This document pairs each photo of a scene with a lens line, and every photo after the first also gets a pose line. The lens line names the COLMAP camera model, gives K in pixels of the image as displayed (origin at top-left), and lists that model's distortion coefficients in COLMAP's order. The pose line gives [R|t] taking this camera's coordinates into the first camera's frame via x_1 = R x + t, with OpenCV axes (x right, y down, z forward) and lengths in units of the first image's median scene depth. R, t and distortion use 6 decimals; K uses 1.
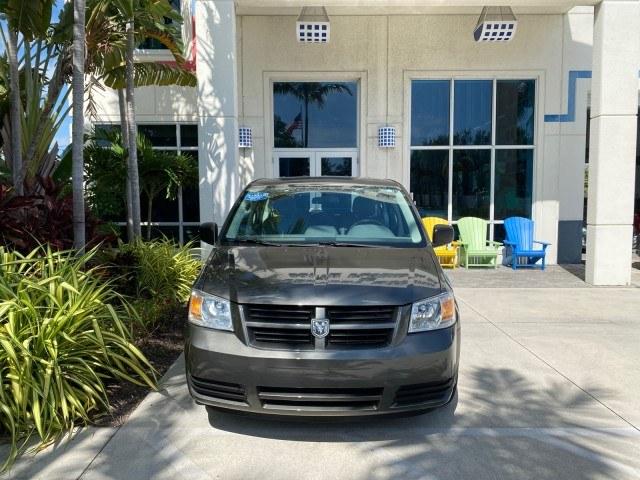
lens RADIAL K [[491.2, 0, 317.7], [0, 491.2, 241.2], [0, 0, 1]] dist [0.019712, -0.017471]
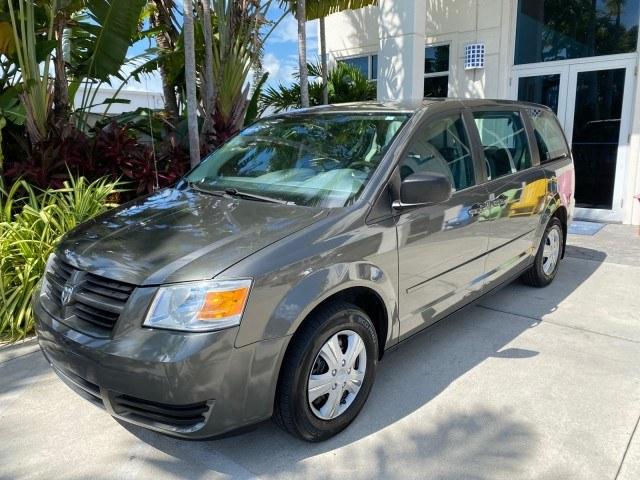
lens RADIAL K [[491.2, 0, 318.4], [0, 491.2, 236.7], [0, 0, 1]] dist [0.019712, -0.017471]
pose [[0.752611, 0.121576, -0.647144, 0.350567], [-0.042072, 0.989677, 0.136998, -0.020124], [0.657120, -0.075880, 0.749957, 0.276444]]
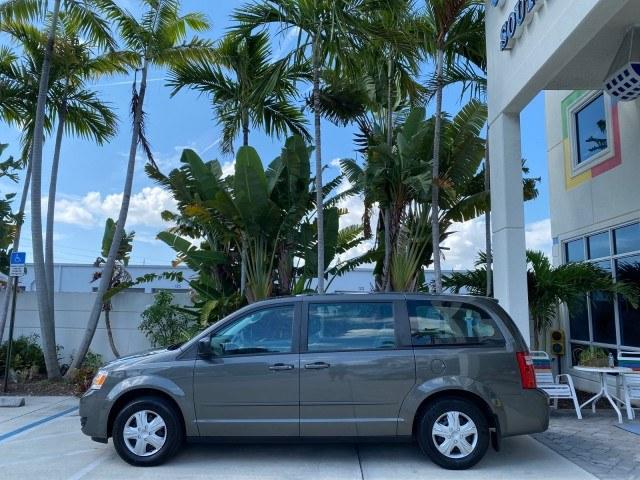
lens RADIAL K [[491.2, 0, 315.8], [0, 491.2, 238.8], [0, 0, 1]] dist [0.019712, -0.017471]
pose [[-0.010492, -0.138911, -0.990249, 0.901455], [-0.098258, 0.985654, -0.137225, -0.080459], [0.995106, 0.095860, -0.023991, 0.788677]]
